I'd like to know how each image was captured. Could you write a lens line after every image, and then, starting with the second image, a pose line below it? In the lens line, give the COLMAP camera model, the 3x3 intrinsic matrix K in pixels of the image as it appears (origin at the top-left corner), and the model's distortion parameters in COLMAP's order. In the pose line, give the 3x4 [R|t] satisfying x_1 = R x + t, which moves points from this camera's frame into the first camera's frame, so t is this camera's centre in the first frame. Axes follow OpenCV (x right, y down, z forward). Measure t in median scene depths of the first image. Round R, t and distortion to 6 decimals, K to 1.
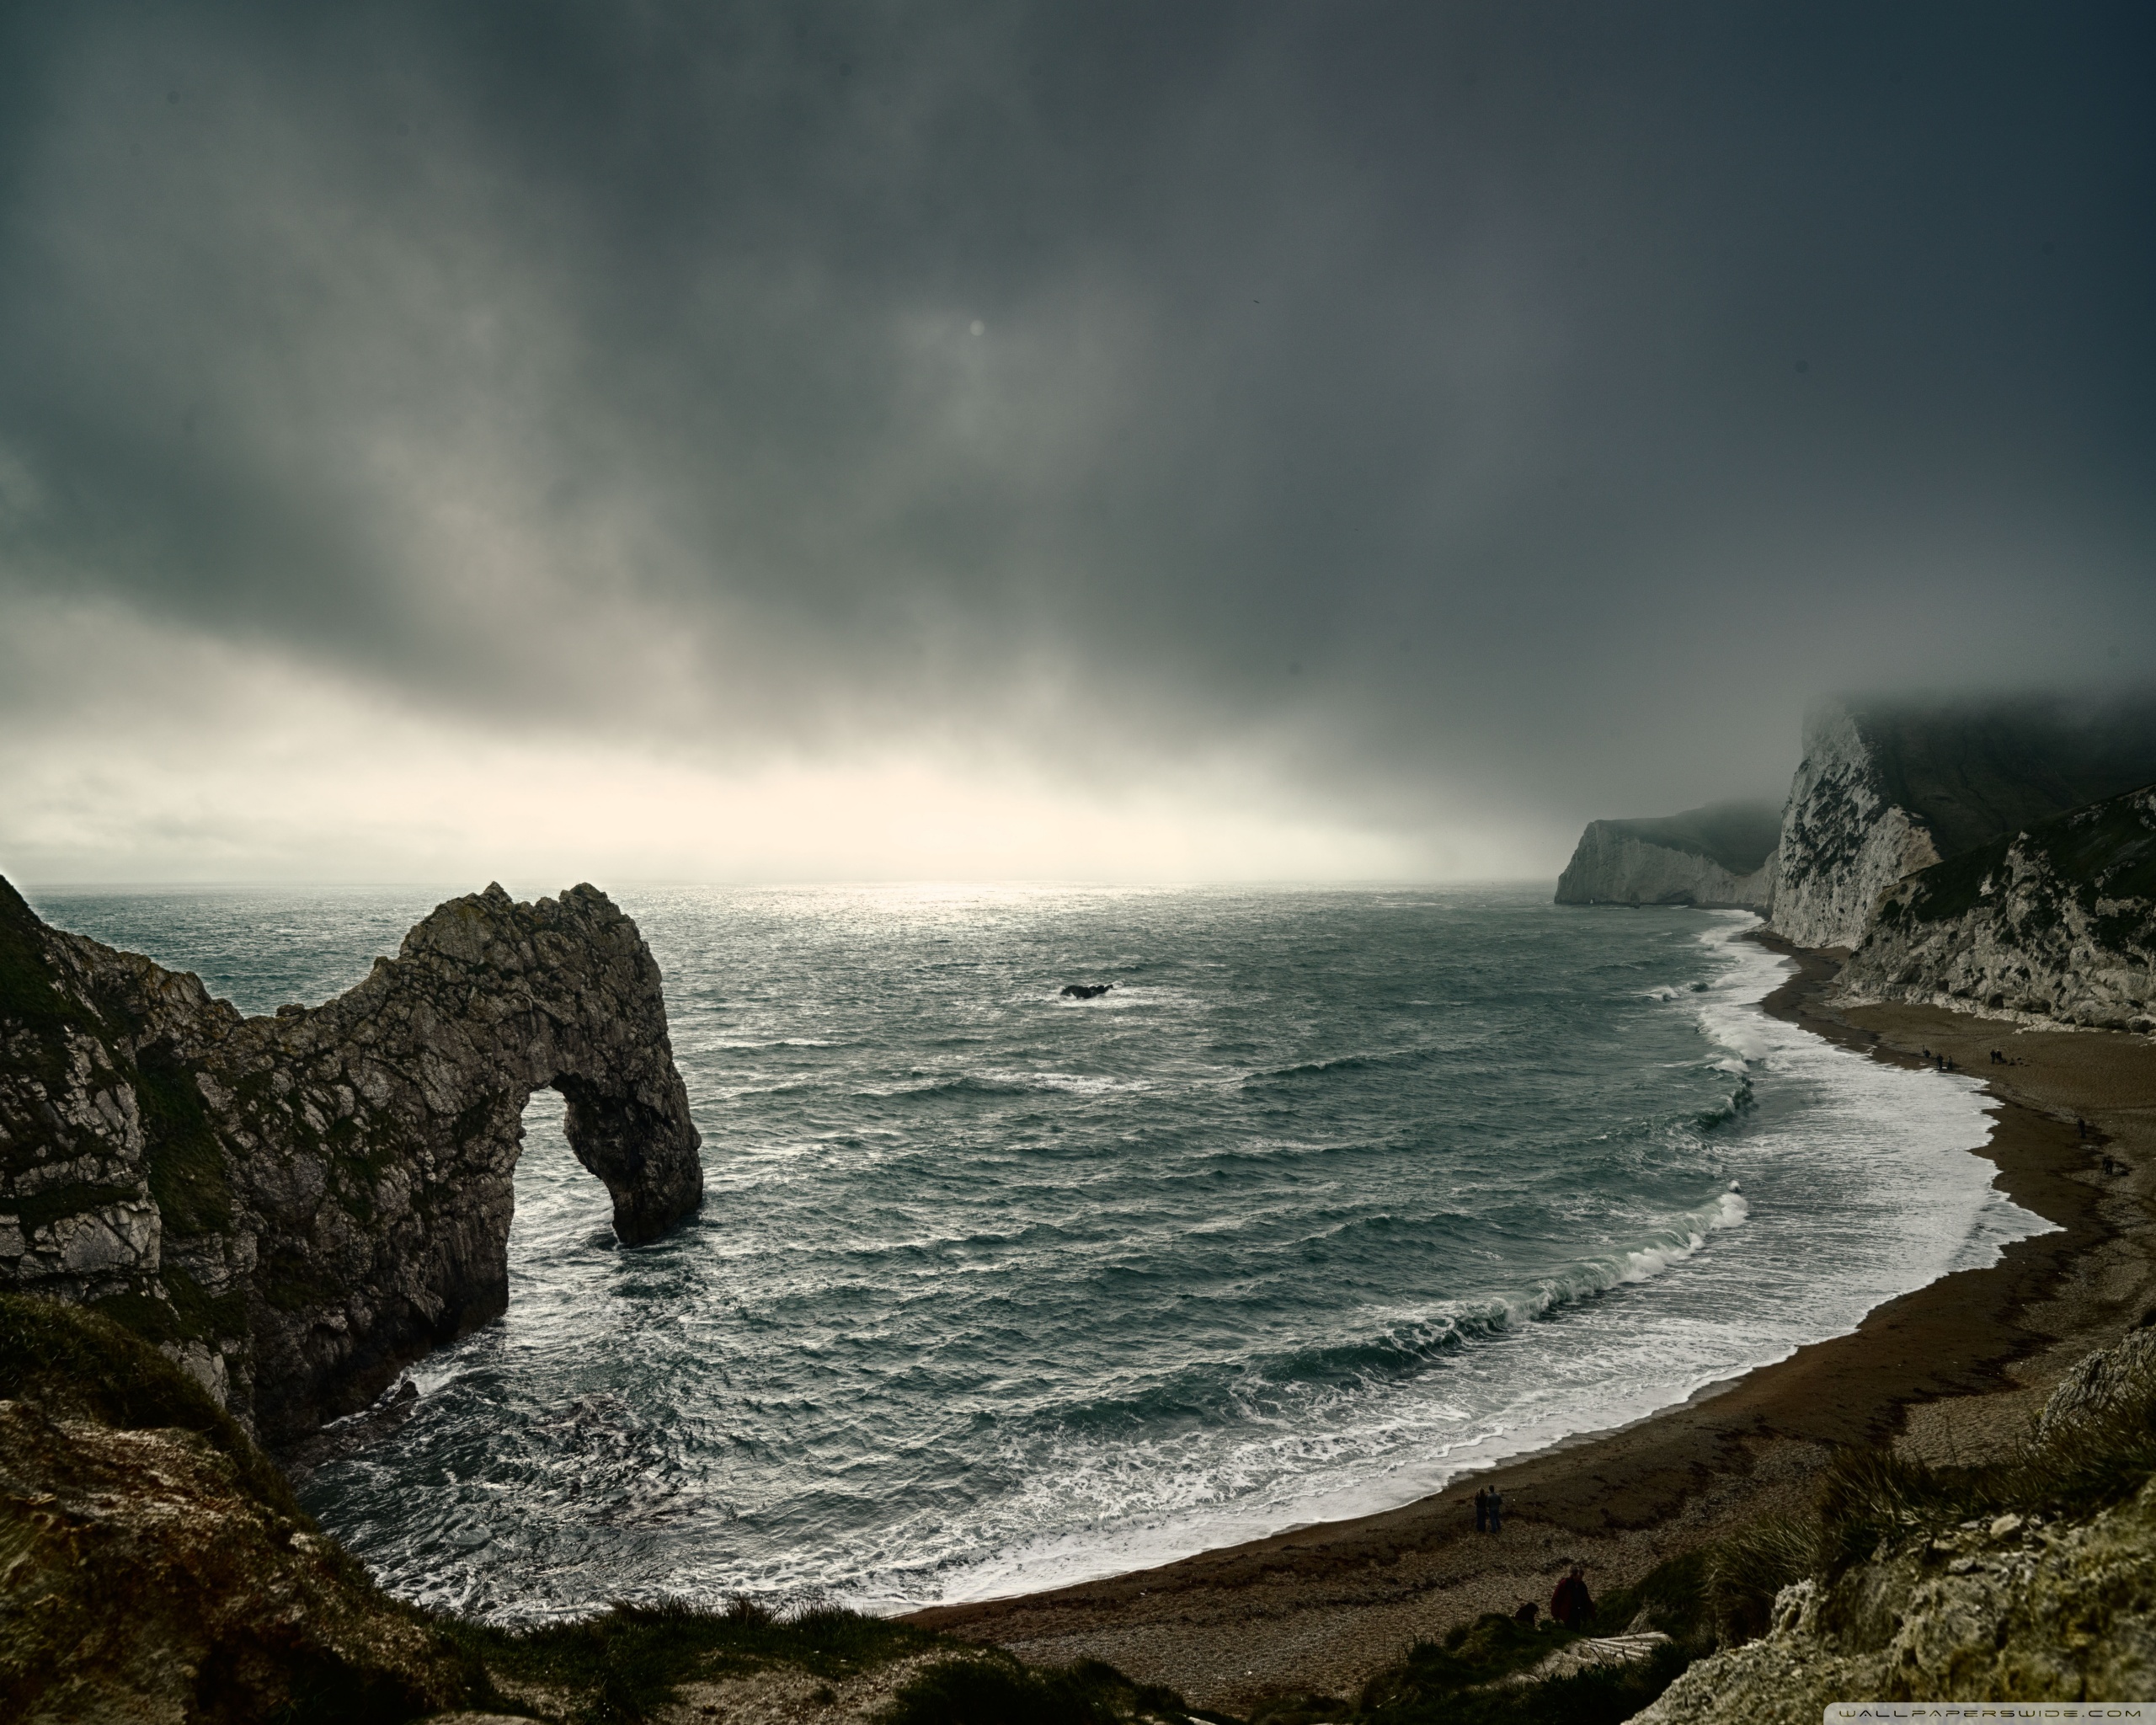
lens RADIAL K [[1544.9, 0, 1069.2], [0, 1544.9, 844.7], [0, 0, 1]] dist [0.003544, -0.015330]
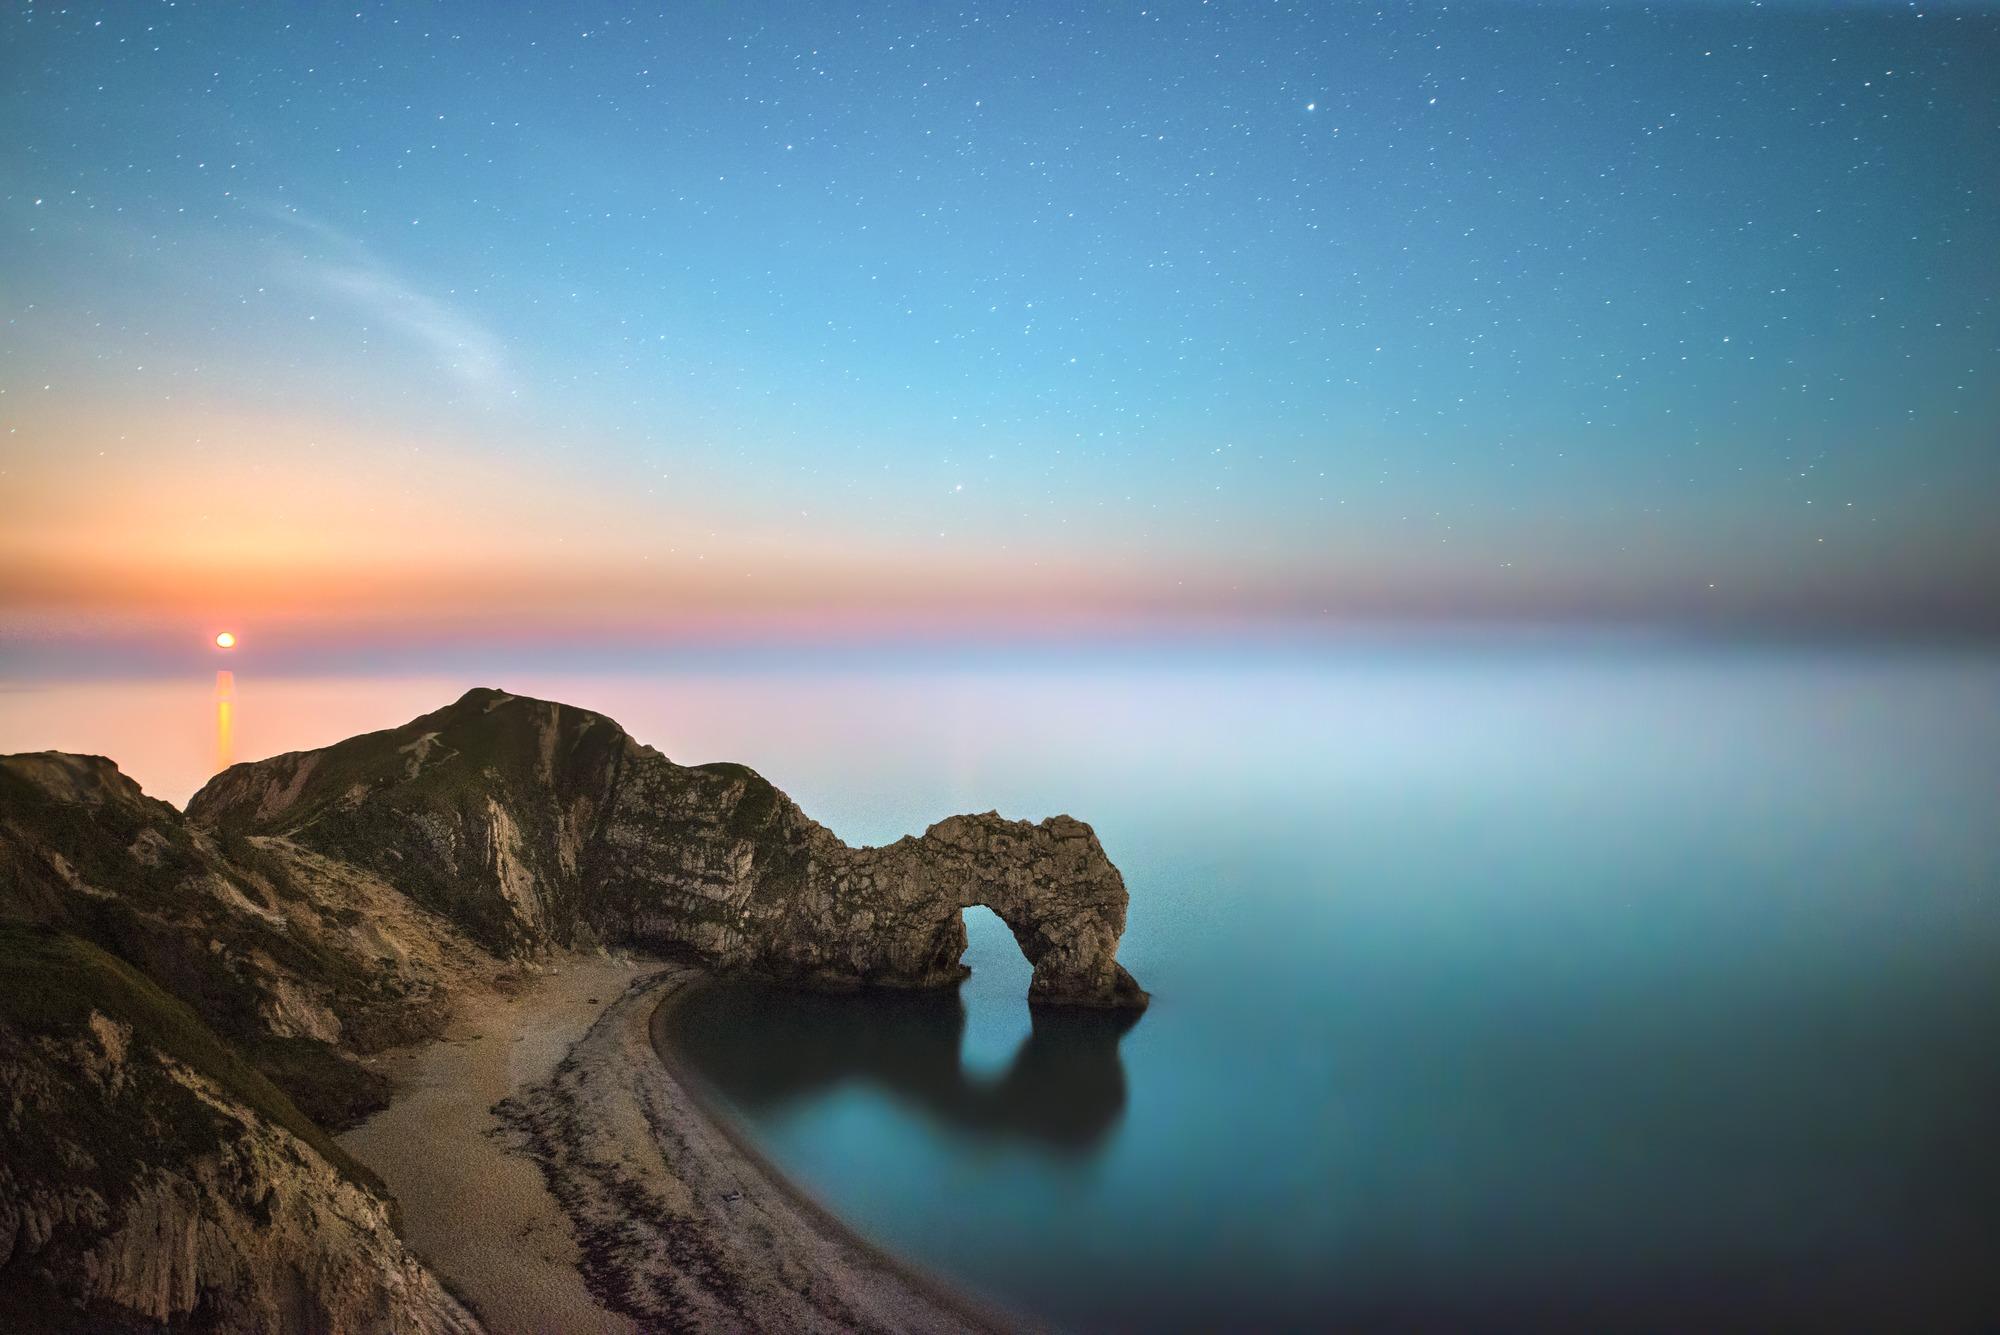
lens RADIAL K [[1237.6, 0, 1005.0], [0, 1237.6, 675.4], [0, 0, 1]] dist [-0.000950, 0.000833]
pose [[-0.219713, 0.001105, -0.975564, 1.401880], [0.015845, 0.999871, -0.002436, -0.169791], [0.975436, -0.015993, -0.219703, 1.479587]]
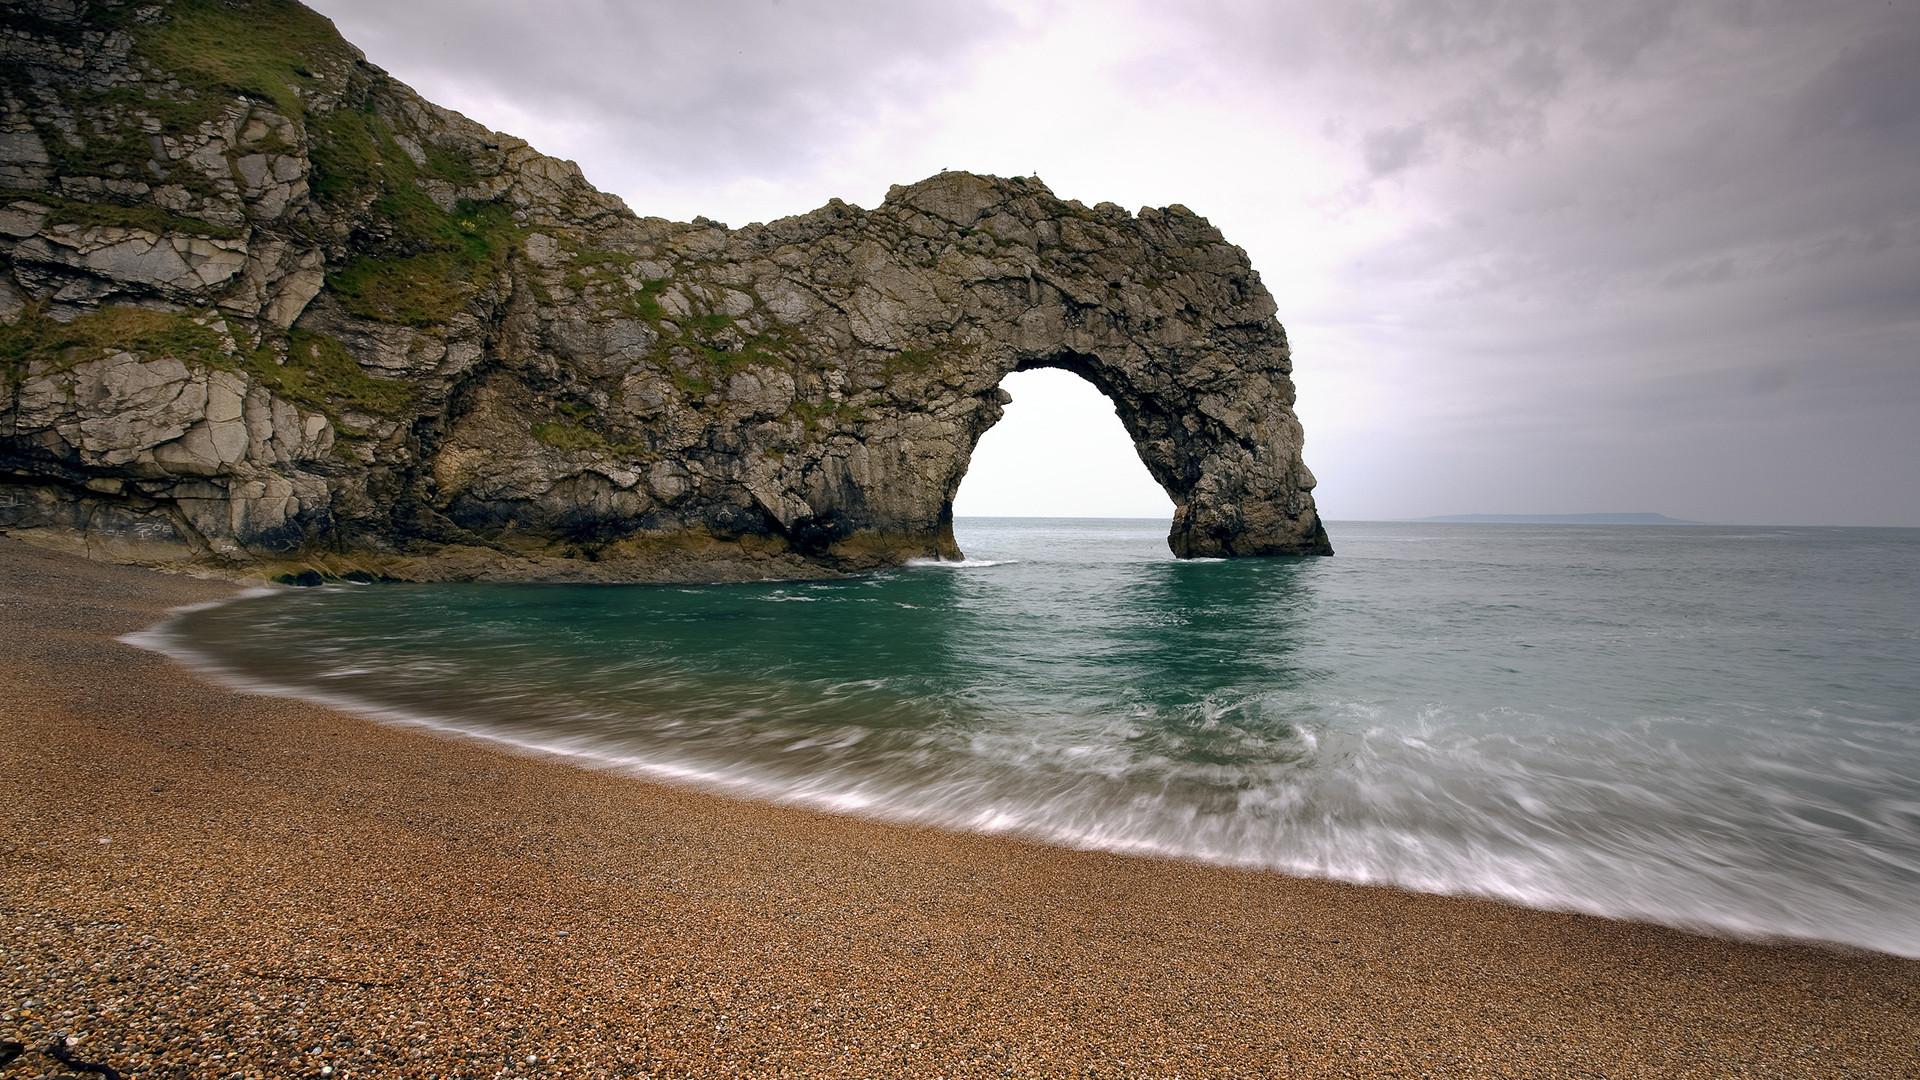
lens RADIAL K [[934.6, 0, 1083.2], [0, 934.6, 588.7], [0, 0, 1]] dist [-0.020658, 0.001284]
pose [[0.627971, 0.043753, -0.777006, 0.138141], [0.011029, 0.997818, 0.065100, 0.268603], [0.778159, -0.049451, 0.626118, 0.664944]]
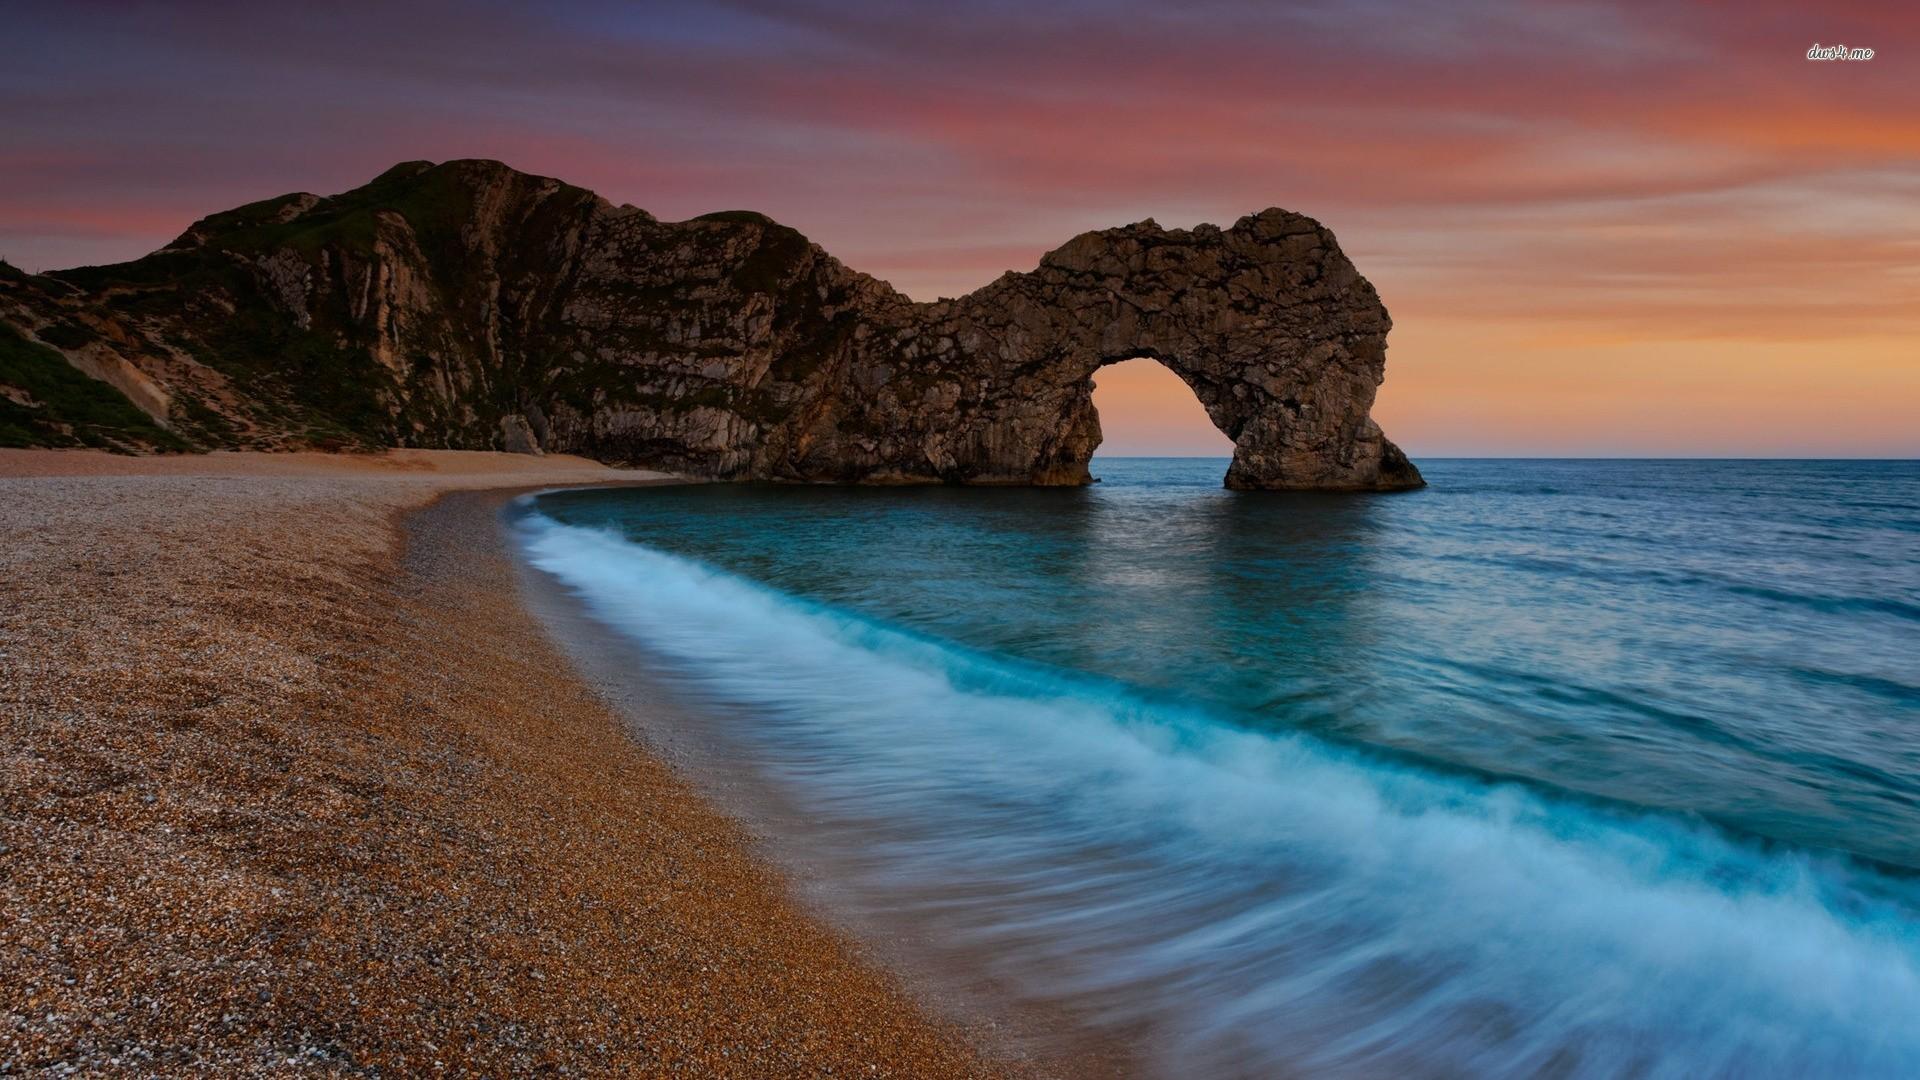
lens RADIAL K [[934.6, 0, 1012.5], [0, 934.6, 473.6], [0, 0, 1]] dist [-0.020658, 0.001284]
pose [[-0.178948, 0.020745, -0.983640, 0.512704], [0.010864, 0.999758, 0.019109, 0.251377], [0.983799, -0.007267, -0.179130, 1.083328]]
